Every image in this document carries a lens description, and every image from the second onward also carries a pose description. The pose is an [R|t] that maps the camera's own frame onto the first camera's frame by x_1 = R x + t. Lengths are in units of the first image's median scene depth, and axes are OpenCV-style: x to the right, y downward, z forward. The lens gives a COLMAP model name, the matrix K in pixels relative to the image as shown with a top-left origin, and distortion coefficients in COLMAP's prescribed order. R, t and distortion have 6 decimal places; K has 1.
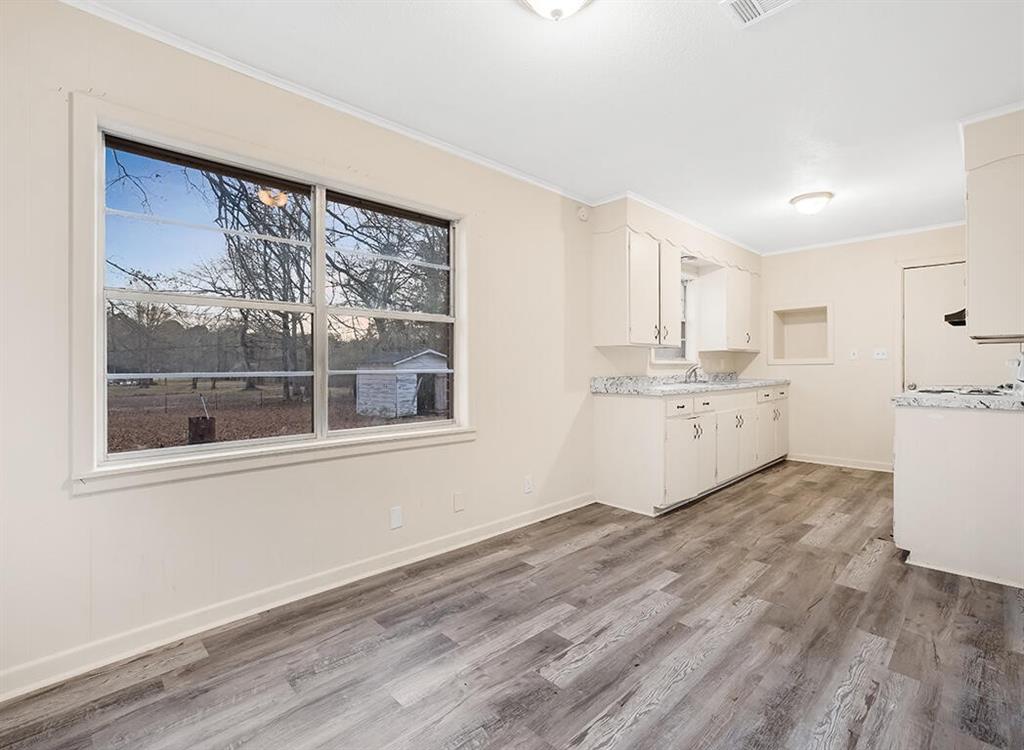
lens RADIAL K [[479.2, 0, 512.9], [0, 479.2, 366.3], [0, 0, 1]] dist [0.007610, 0.001378]
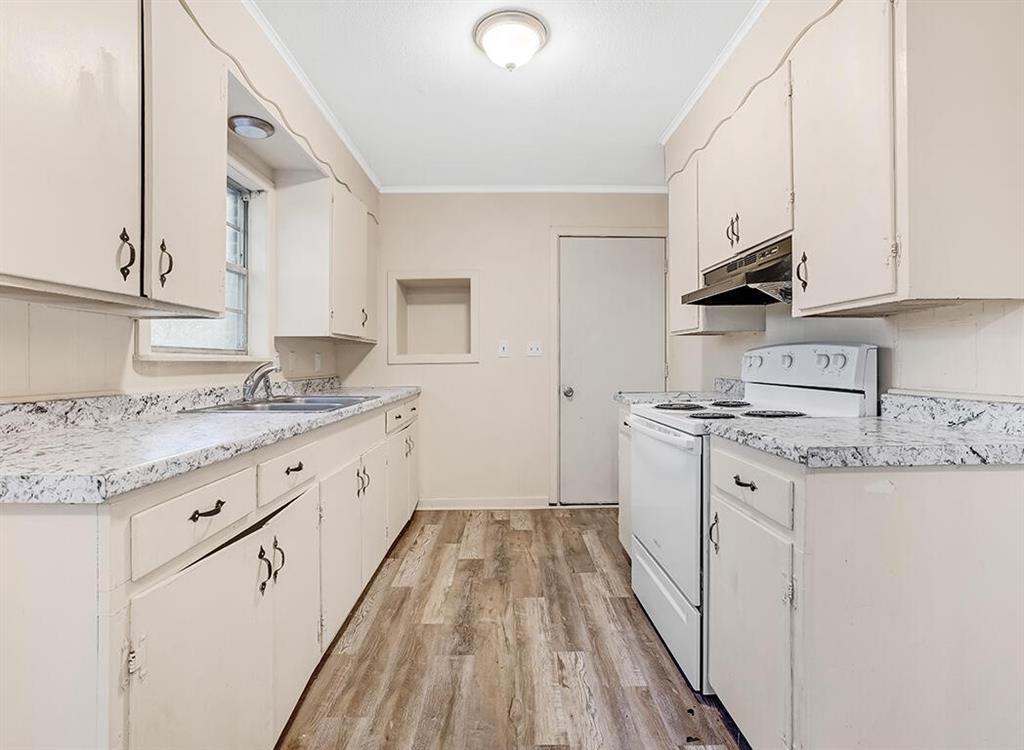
lens RADIAL K [[479.2, 0, 531.7], [0, 479.2, 359.6], [0, 0, 1]] dist [0.007610, 0.001378]
pose [[0.644948, 0.005969, 0.764203, 0.185833], [0.003407, 0.999937, -0.010686, -0.001496], [-0.764219, 0.009495, 0.644887, 0.491540]]
